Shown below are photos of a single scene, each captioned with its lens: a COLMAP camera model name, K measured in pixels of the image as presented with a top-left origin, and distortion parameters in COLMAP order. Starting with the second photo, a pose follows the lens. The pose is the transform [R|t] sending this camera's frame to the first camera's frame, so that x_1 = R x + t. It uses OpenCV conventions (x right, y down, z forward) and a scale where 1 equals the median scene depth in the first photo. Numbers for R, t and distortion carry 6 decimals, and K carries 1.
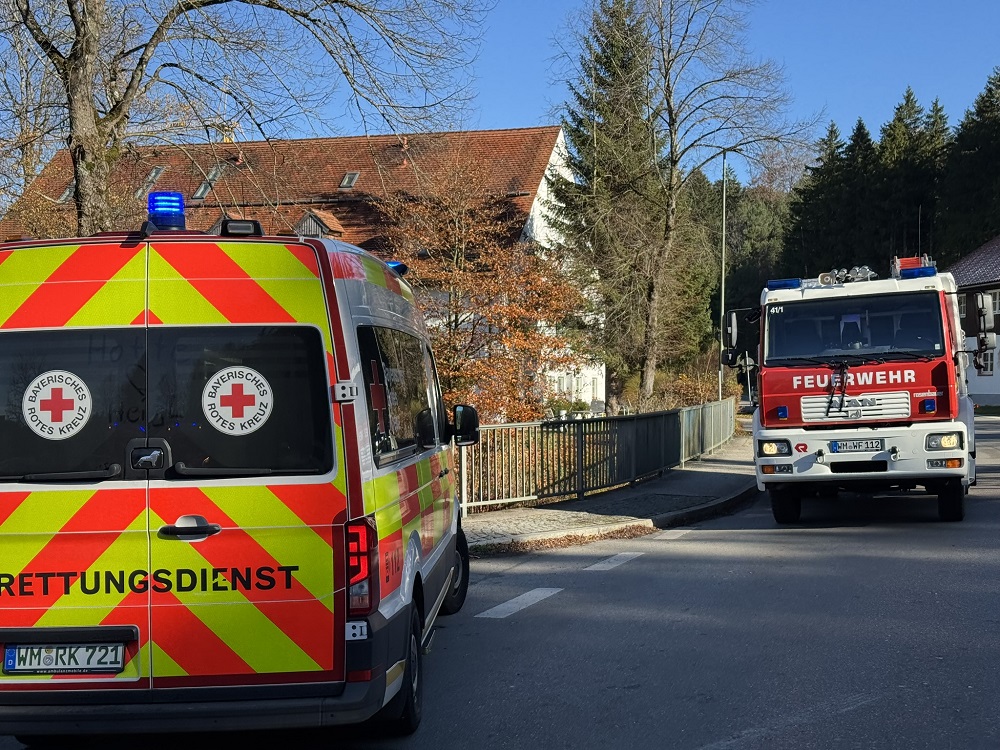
lens RADIAL K [[1396.4, 0, 500.7], [0, 1396.4, 385.7], [0, 0, 1]] dist [0.175747, 0.000000]
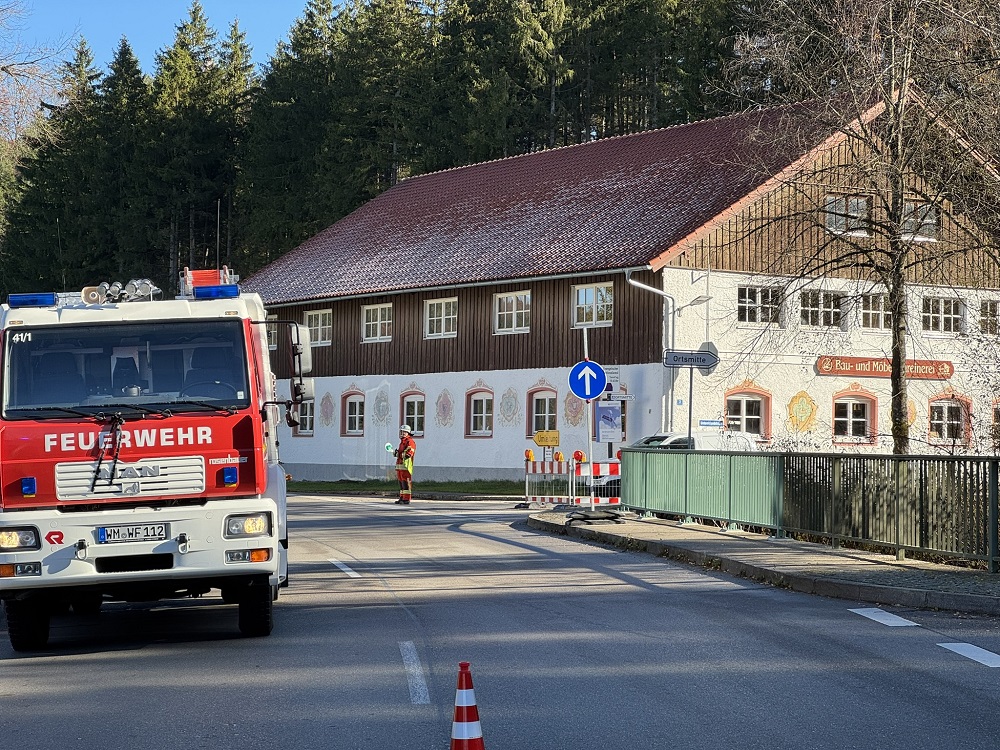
lens RADIAL K [[2258.6, 0, 499.9], [0, 2258.6, 376.7], [0, 0, 1]] dist [0.043632, 0.000000]
pose [[0.915416, 0.018790, 0.402070, -0.034251], [-0.005602, 0.999408, -0.033952, 0.001636], [-0.402470, 0.028828, 0.914979, -0.105919]]
